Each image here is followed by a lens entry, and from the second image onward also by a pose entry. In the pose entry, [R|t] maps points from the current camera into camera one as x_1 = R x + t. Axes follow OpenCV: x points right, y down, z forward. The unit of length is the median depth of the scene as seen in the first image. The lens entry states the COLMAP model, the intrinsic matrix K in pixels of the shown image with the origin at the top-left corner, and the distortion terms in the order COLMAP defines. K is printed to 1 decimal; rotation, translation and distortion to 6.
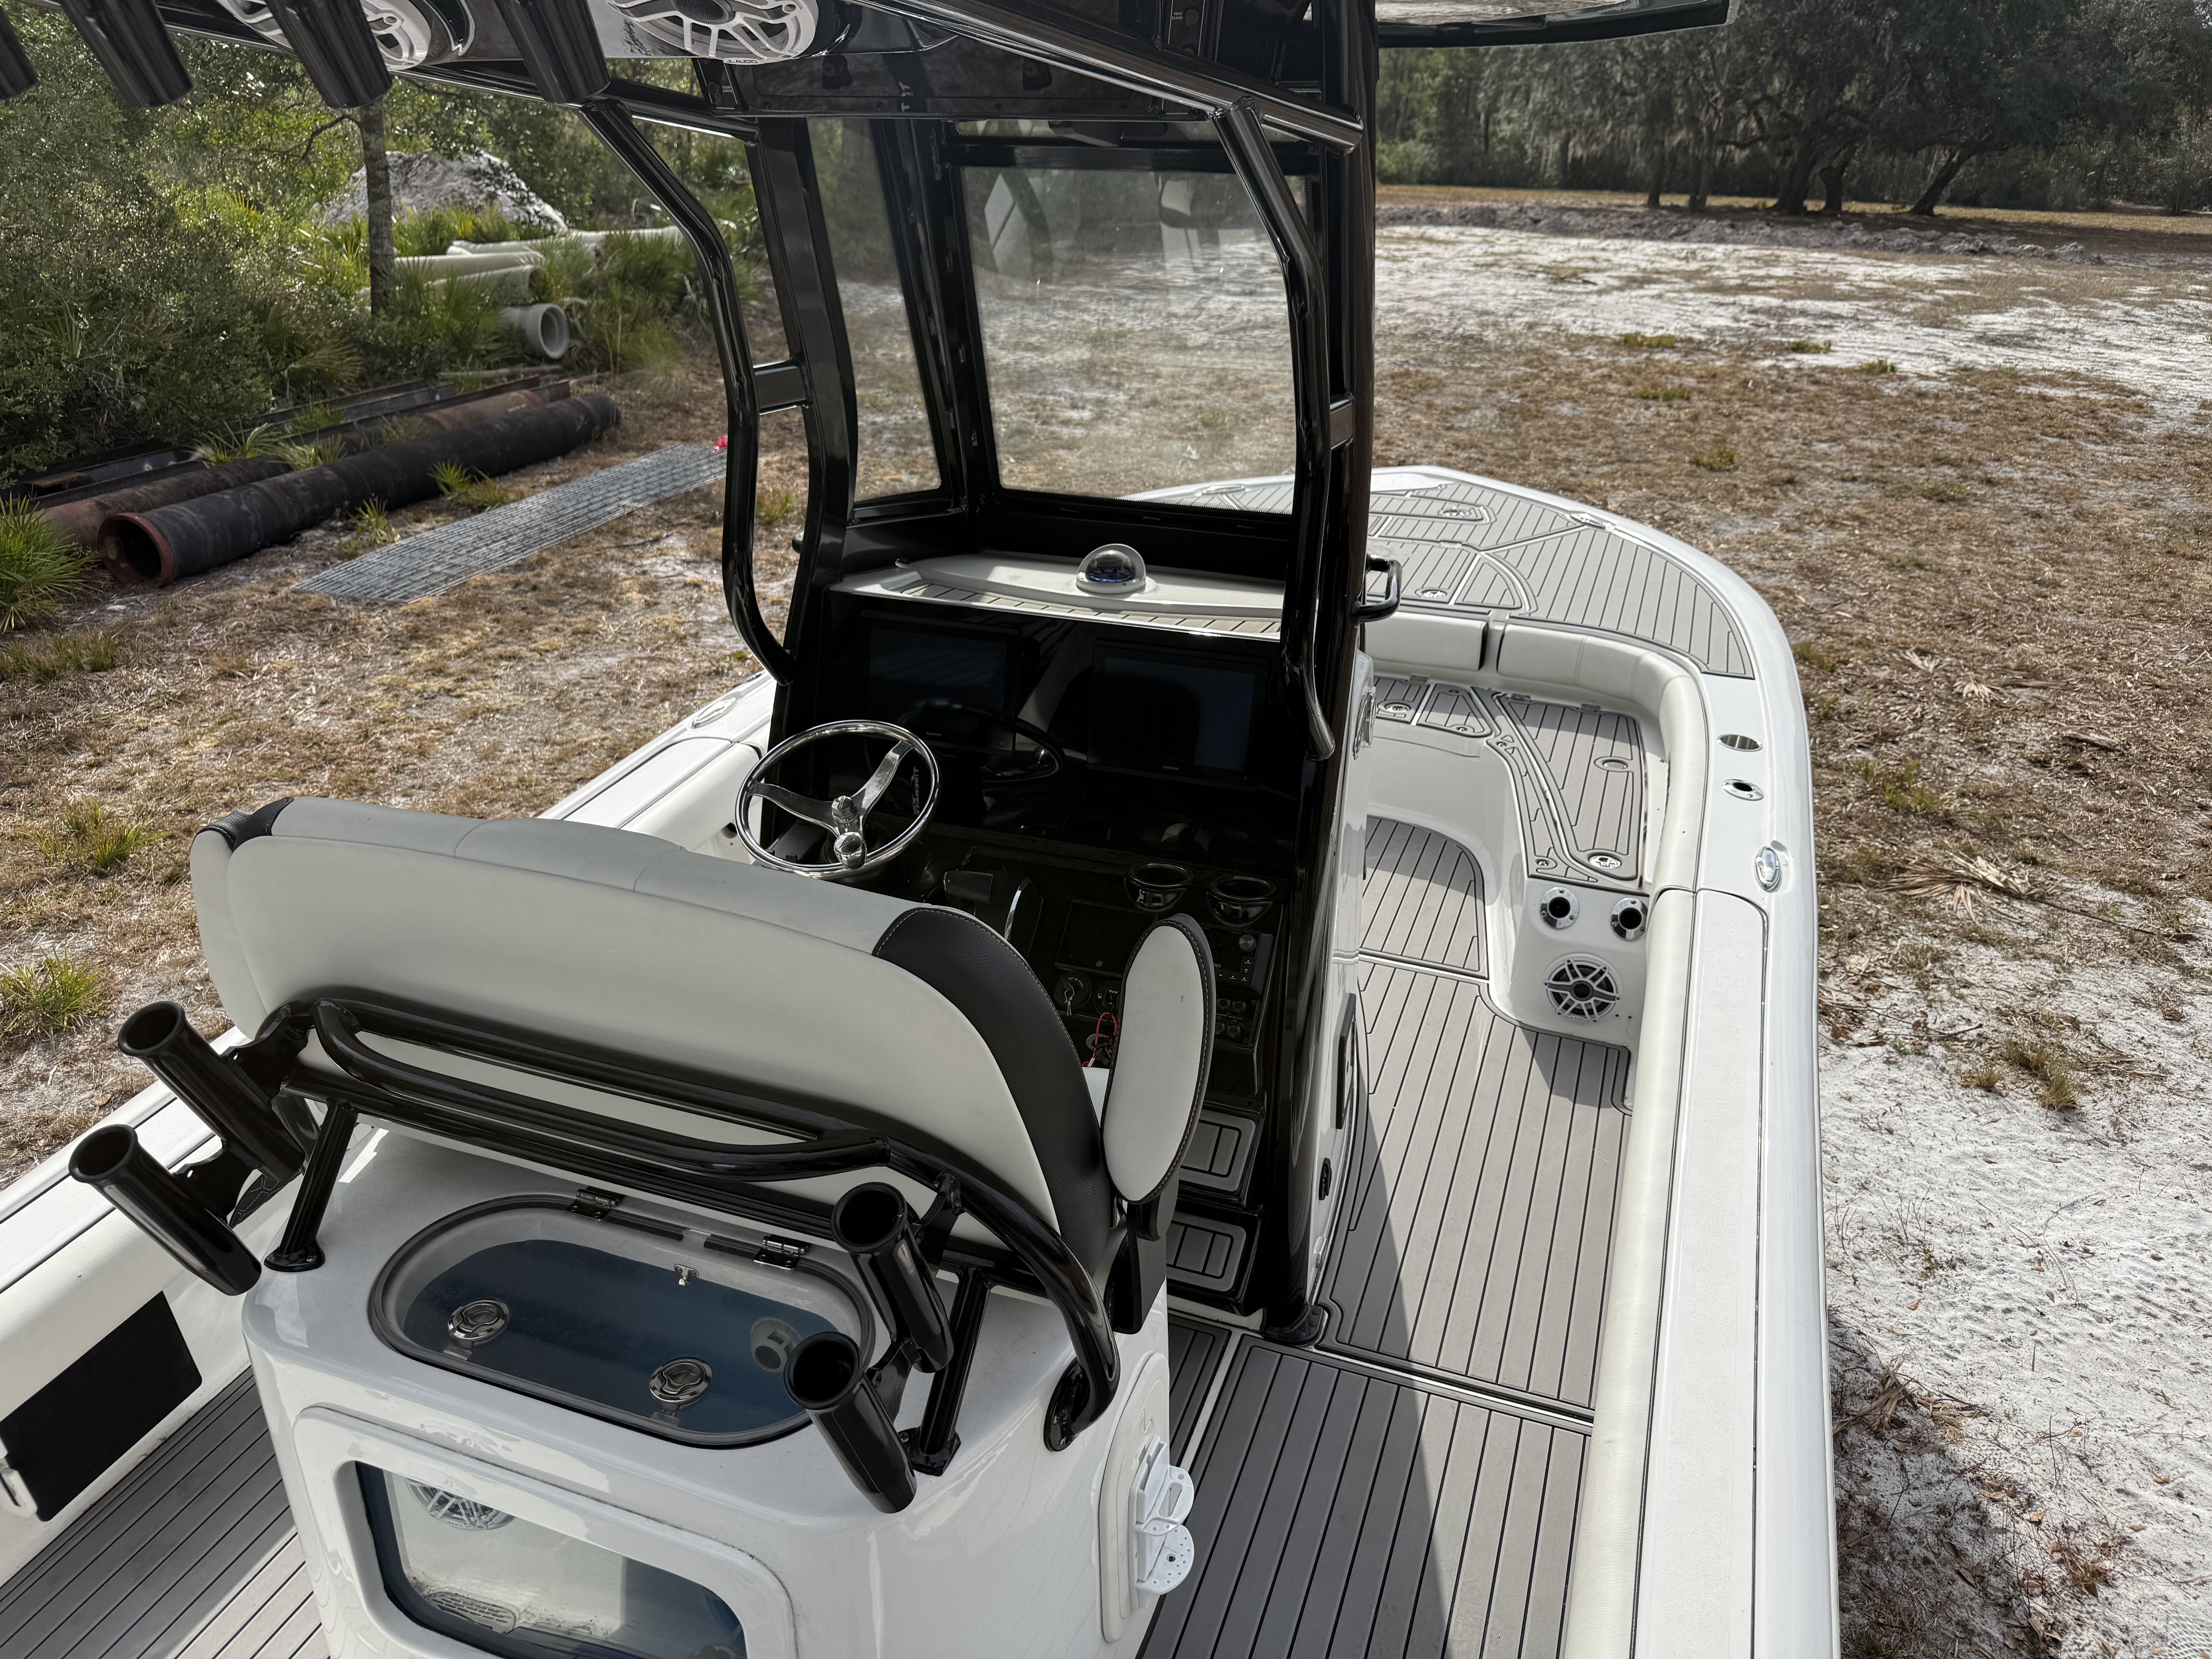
lens RADIAL K [[1564.1, 0, 1108.2], [0, 1564.1, 831.3], [0, 0, 1]] dist [0.013188, -0.020077]
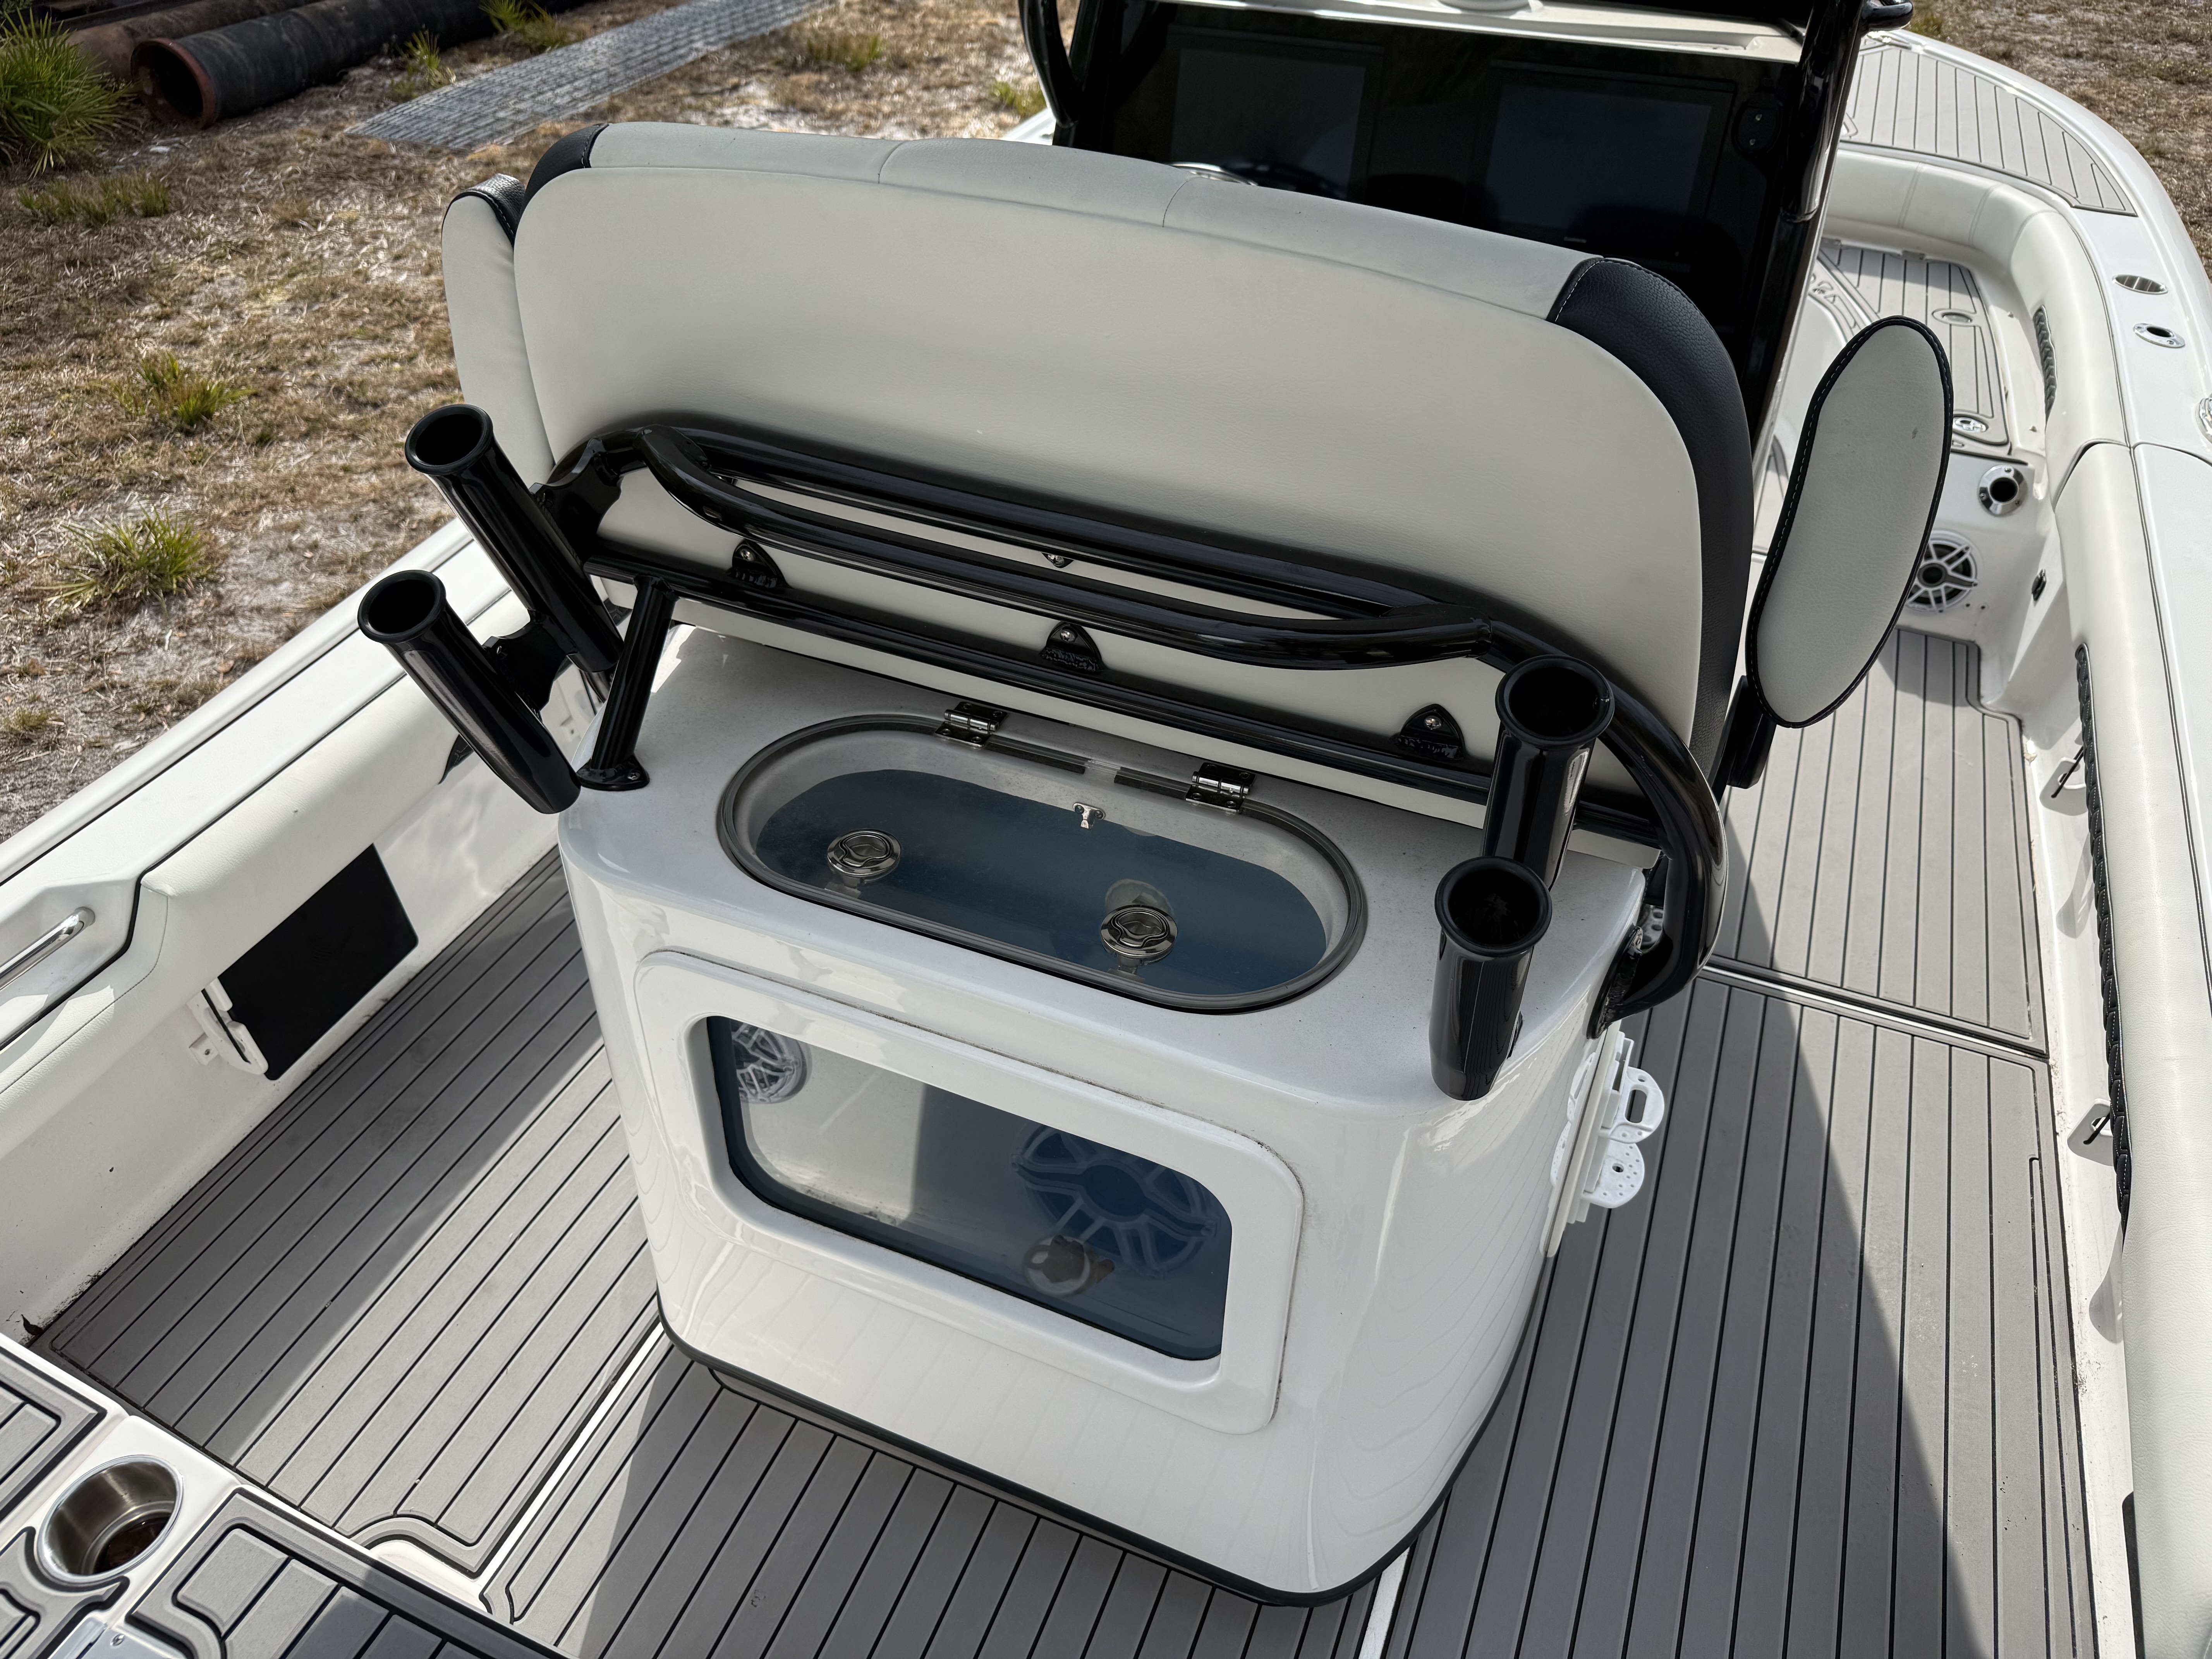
lens RADIAL K [[1564.1, 0, 1103.0], [0, 1564.1, 837.2], [0, 0, 1]] dist [0.013188, -0.020077]
pose [[0.998962, 0.035128, -0.028996, -0.043326], [-0.027483, 0.972486, 0.231334, 0.019957], [0.036324, -0.230297, 0.972442, 0.041355]]
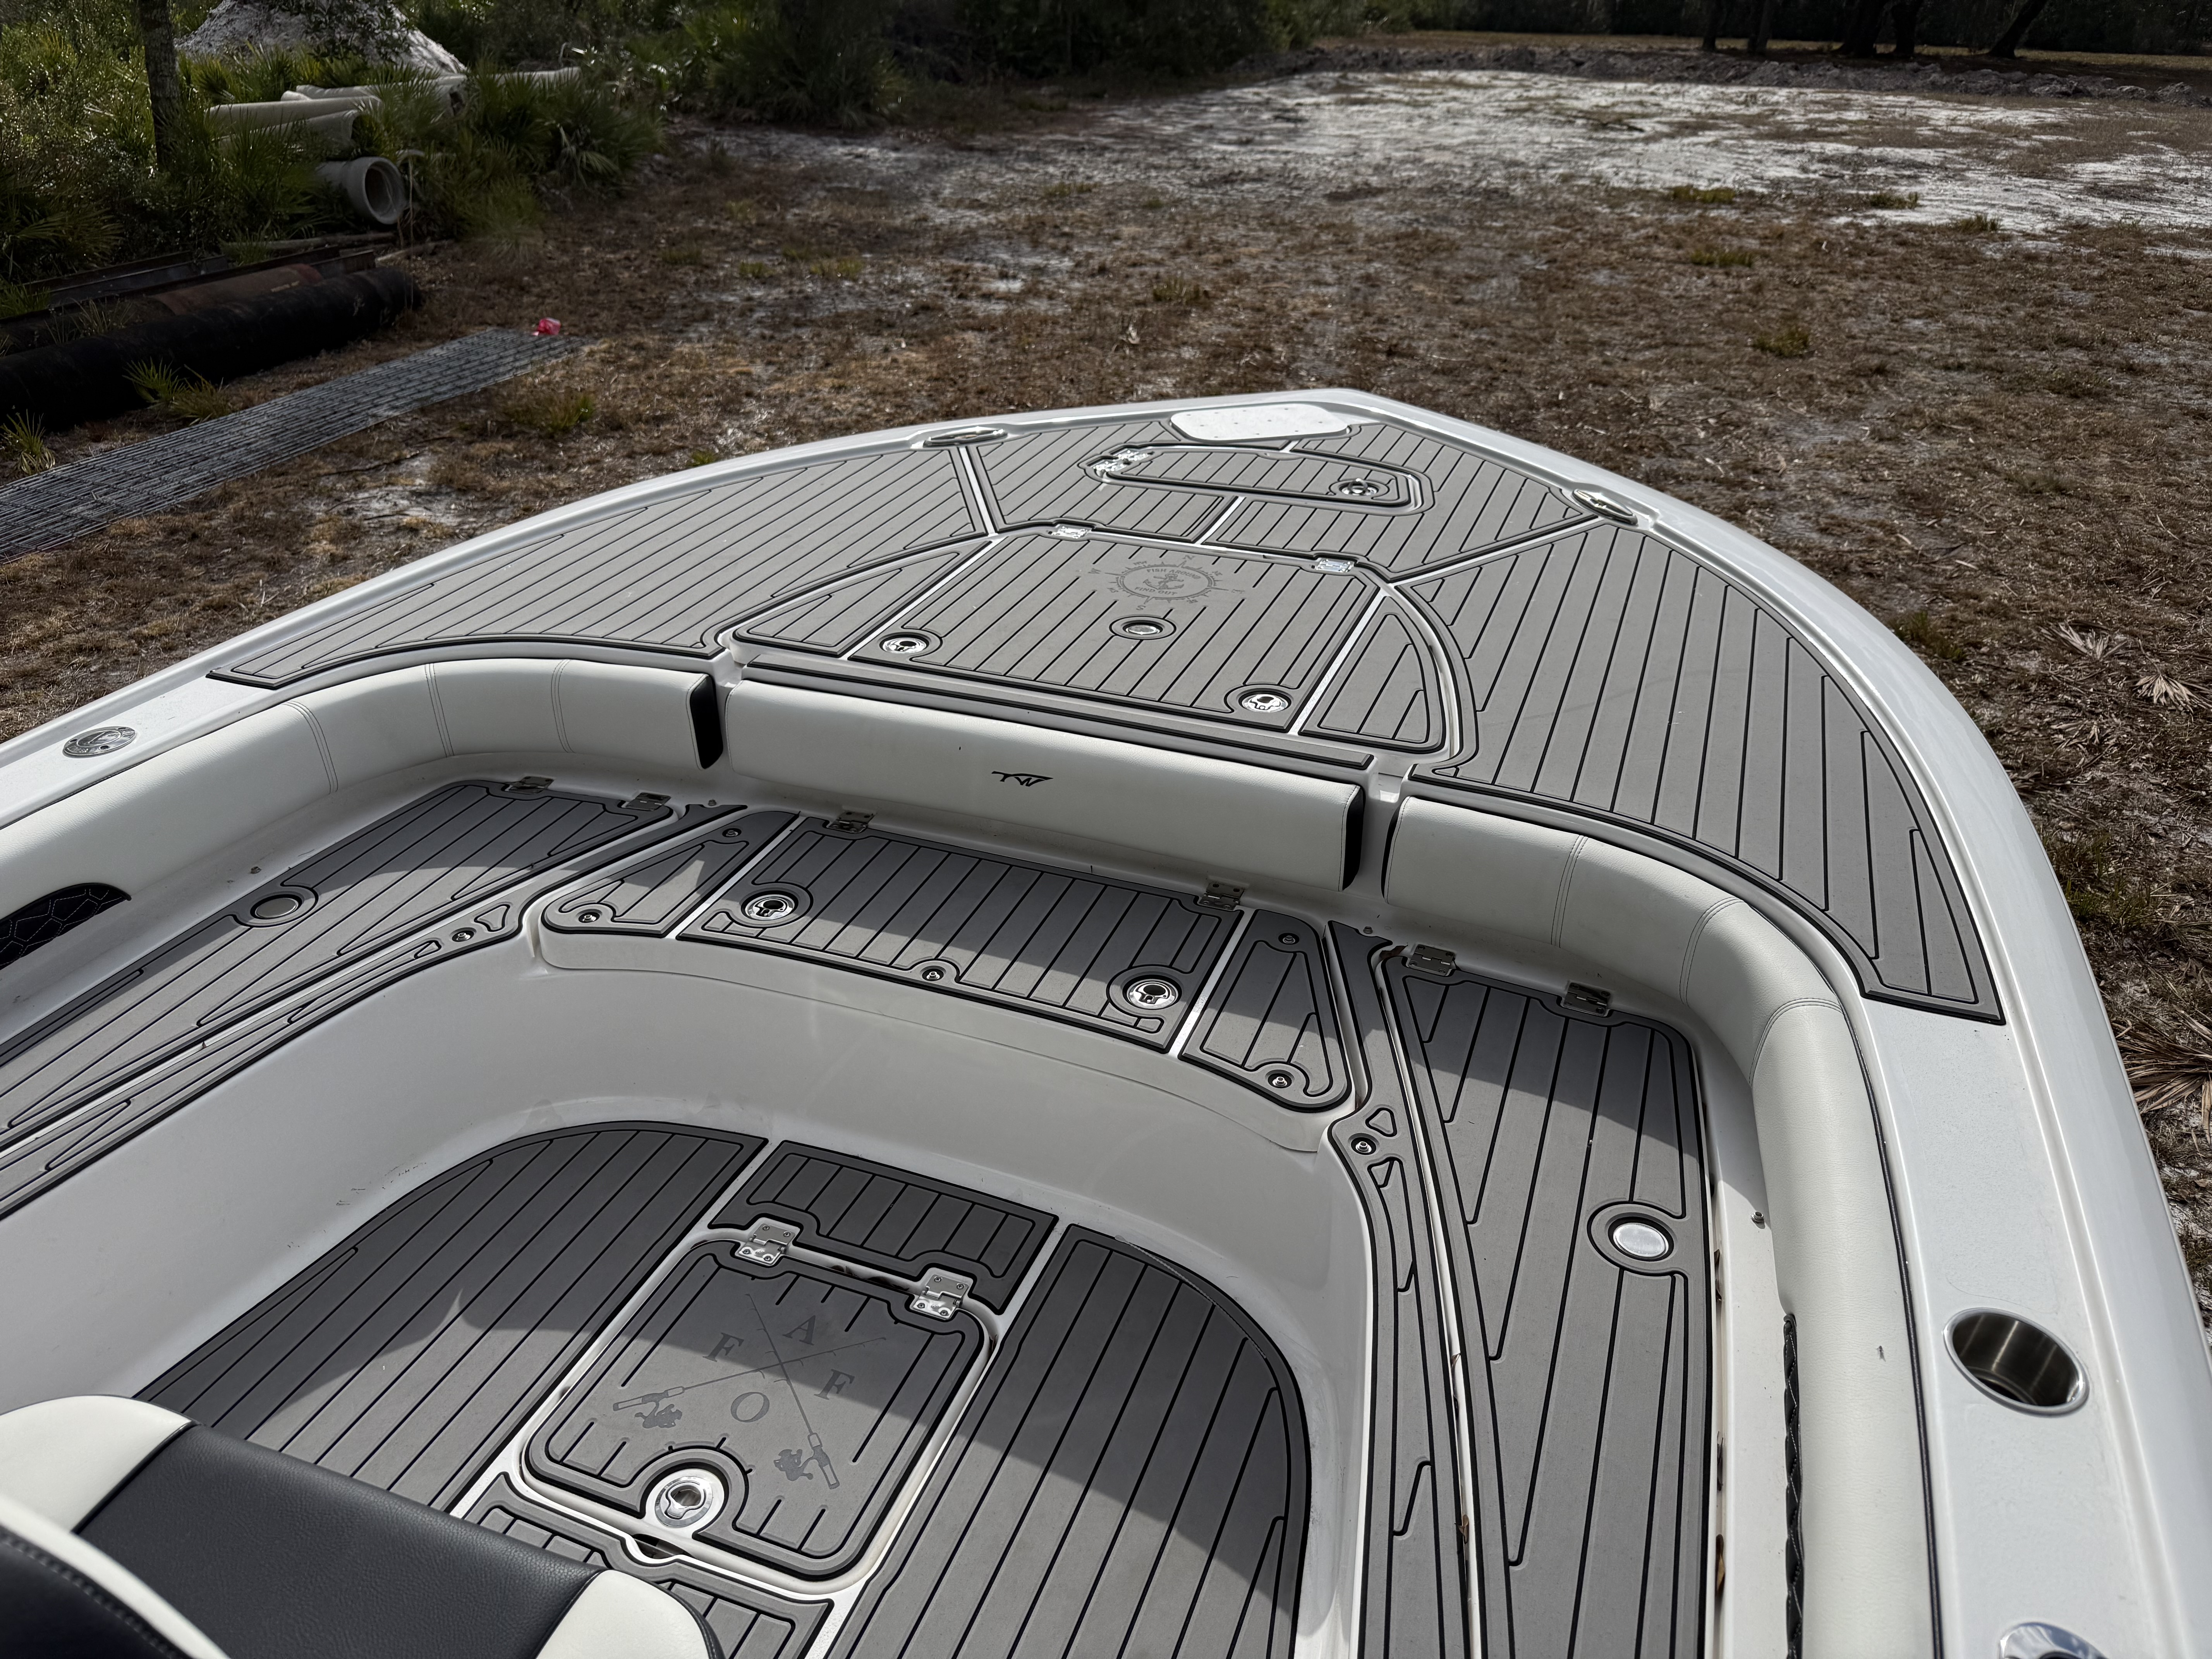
lens RADIAL K [[1564.1, 0, 1102.2], [0, 1564.1, 838.4], [0, 0, 1]] dist [0.013188, -0.020077]
pose [[0.999762, 0.001021, -0.021805, 0.084789], [0.000728, 0.996792, 0.080037, -0.074004], [0.021817, -0.080034, 0.996553, 0.262863]]
